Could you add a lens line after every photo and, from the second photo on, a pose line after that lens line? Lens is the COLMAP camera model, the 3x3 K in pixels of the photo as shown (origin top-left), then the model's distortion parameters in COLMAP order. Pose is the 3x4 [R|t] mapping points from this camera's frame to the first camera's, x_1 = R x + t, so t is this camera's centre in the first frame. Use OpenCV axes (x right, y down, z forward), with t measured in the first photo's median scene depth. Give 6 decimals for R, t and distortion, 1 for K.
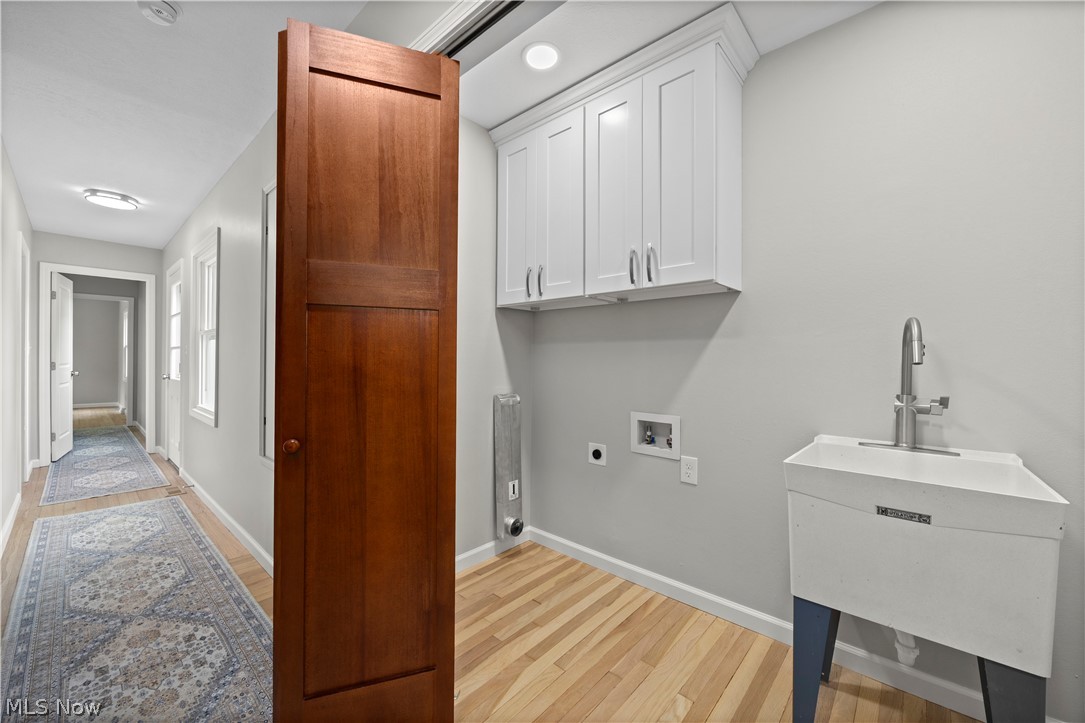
lens RADIAL K [[415.5, 0, 539.2], [0, 415.5, 363.5], [0, 0, 1]] dist [-0.008594, 0.000647]
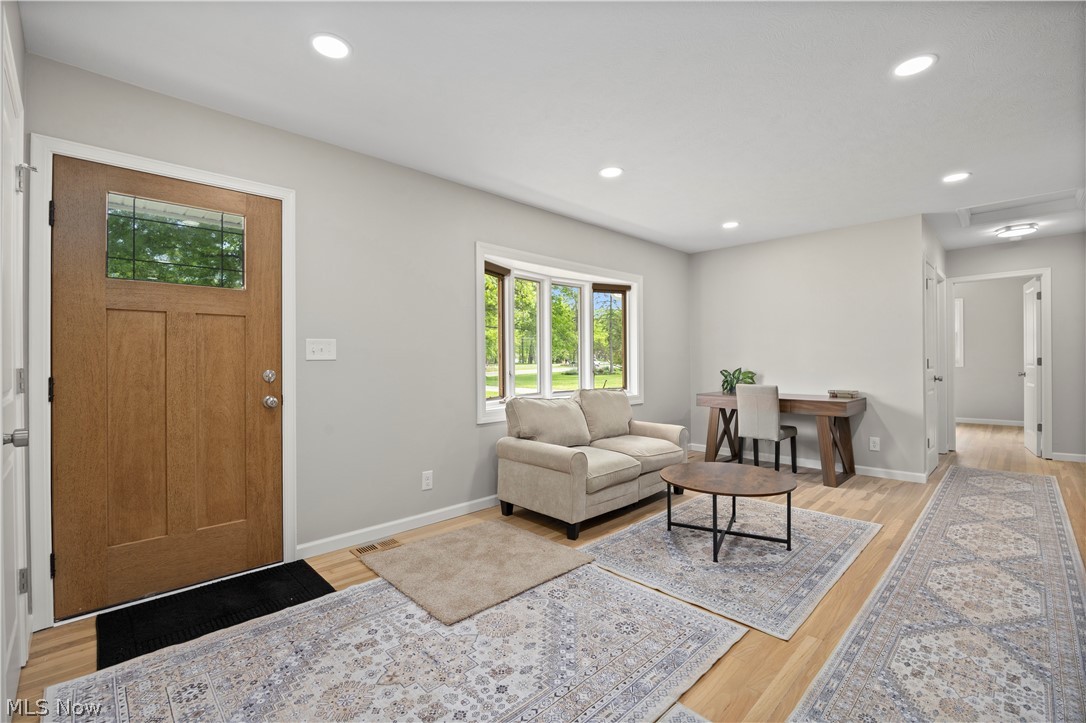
lens RADIAL K [[478.8, 0, 535.9], [0, 478.8, 358.9], [0, 0, 1]] dist [-0.019015, 0.001303]
pose [[0.077585, 0.011475, 0.996920, -2.113167], [0.036284, 0.999239, -0.014325, -0.033642], [-0.996325, 0.037283, 0.077109, 1.877885]]
